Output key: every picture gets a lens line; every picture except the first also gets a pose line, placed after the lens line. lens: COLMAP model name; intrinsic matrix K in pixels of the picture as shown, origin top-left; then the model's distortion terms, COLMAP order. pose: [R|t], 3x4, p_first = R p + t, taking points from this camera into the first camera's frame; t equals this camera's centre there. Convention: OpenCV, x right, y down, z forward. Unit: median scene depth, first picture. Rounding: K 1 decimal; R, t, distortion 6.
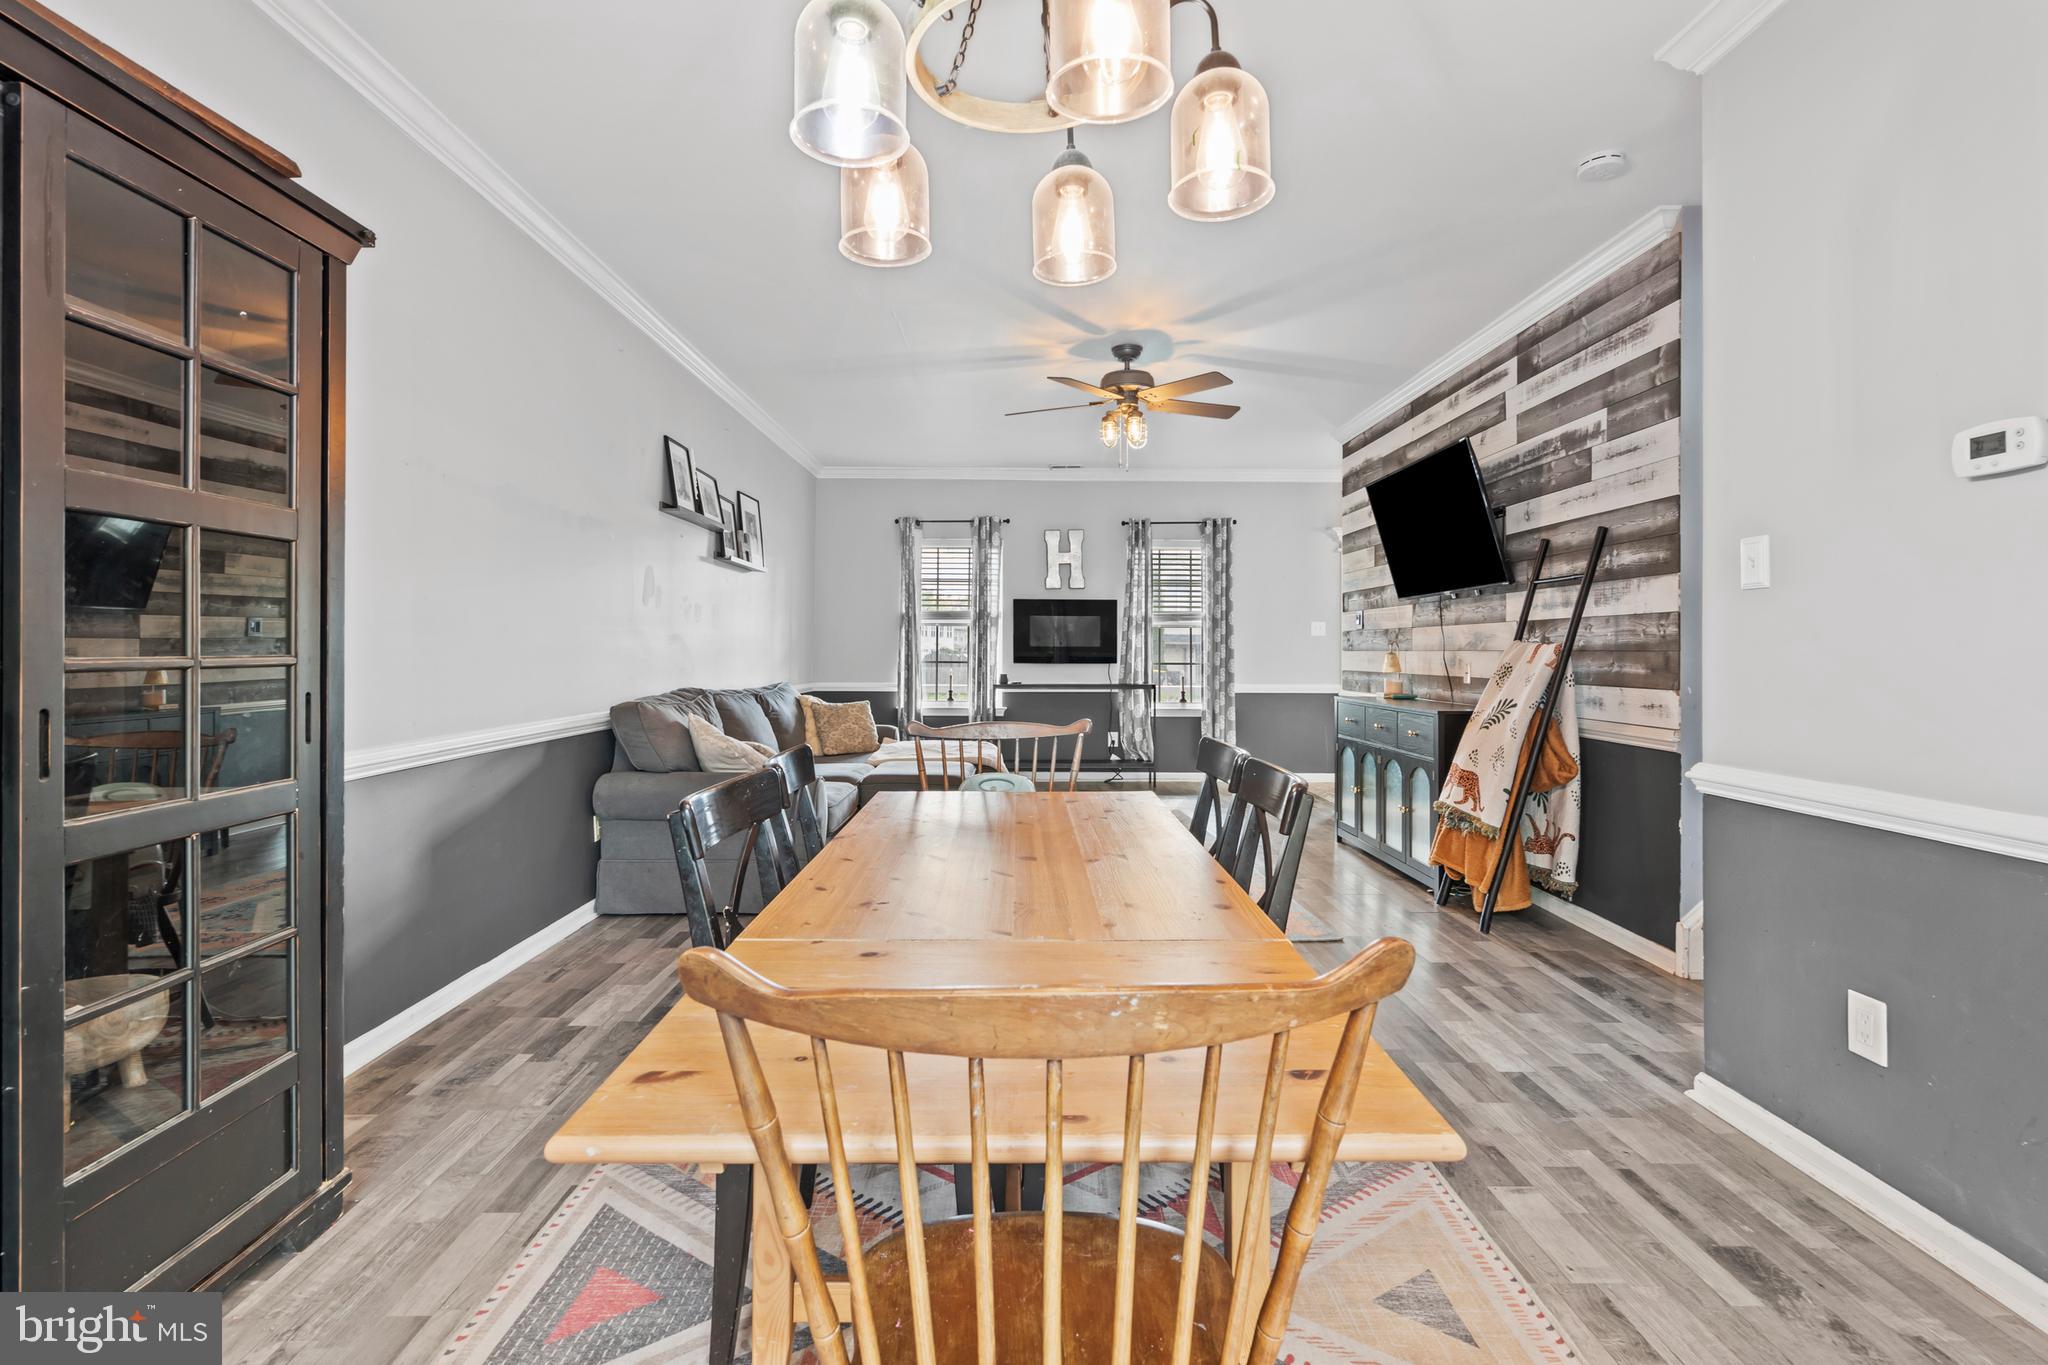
lens RADIAL K [[951.5, 0, 1015.0], [0, 951.5, 634.2], [0, 0, 1]] dist [0.002058, 0.000978]
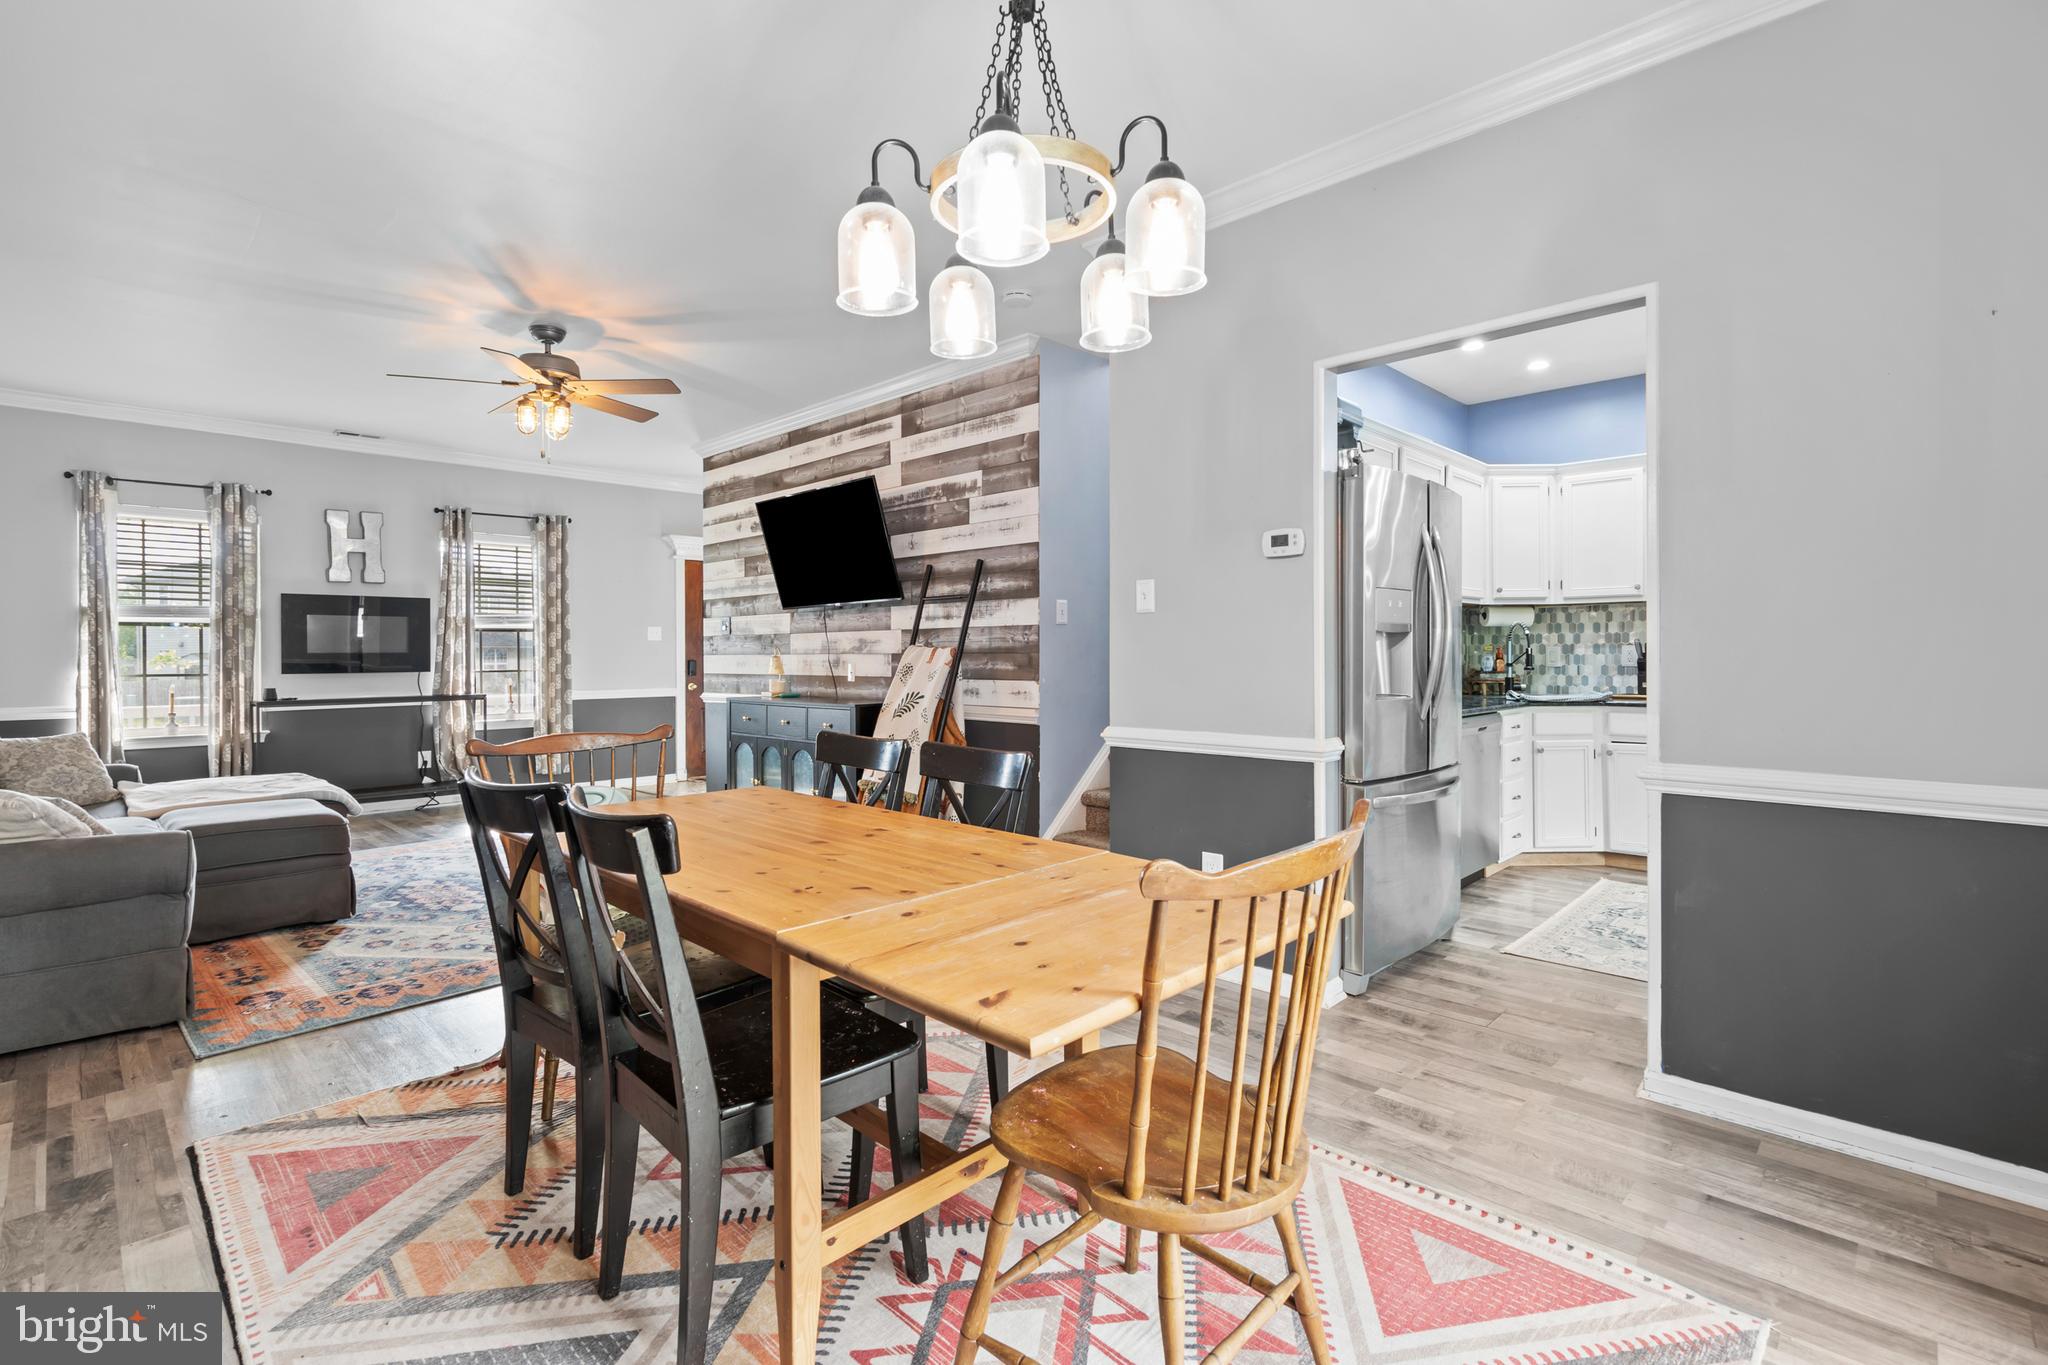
lens RADIAL K [[953.2, 0, 1014.5], [0, 953.2, 658.7], [0, 0, 1]] dist [0.001572, 0.000640]
pose [[0.703287, -0.012037, 0.710804, -0.260277], [-0.003534, 0.999785, 0.020427, -0.001691], [-0.710897, -0.016878, 0.703093, 0.023212]]
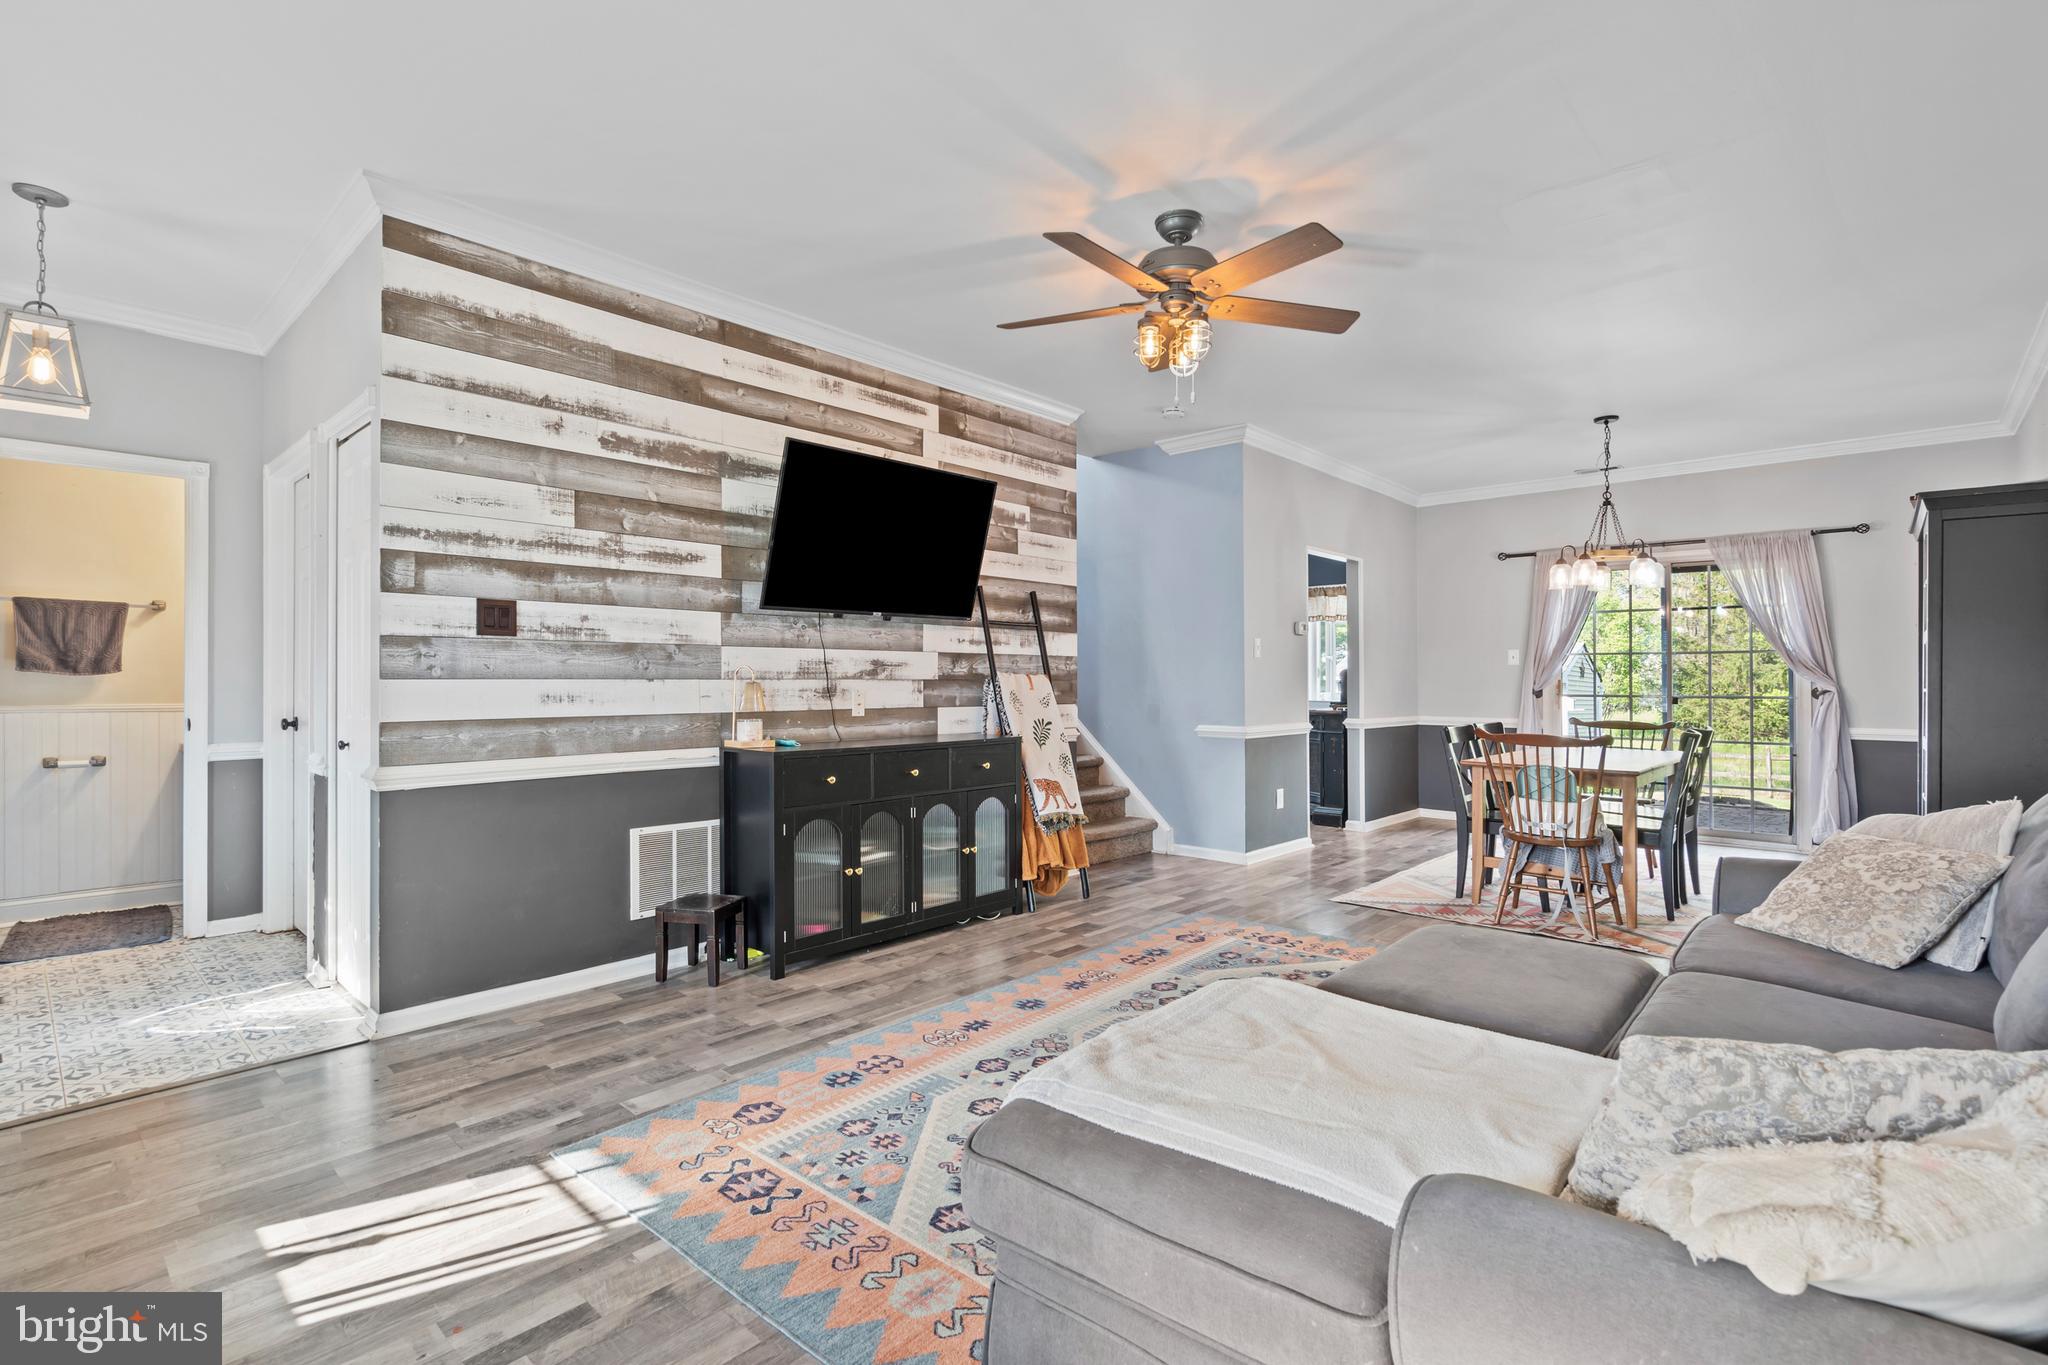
lens RADIAL K [[939.7, 0, 1020.3], [0, 939.7, 676.8], [0, 0, 1]] dist [-0.000427, 0.000246]
pose [[-0.735460, 0.001497, 0.677567, -0.270950], [-0.012753, 0.999790, -0.016051, 0.031227], [-0.677448, -0.020446, -0.735286, 1.776460]]
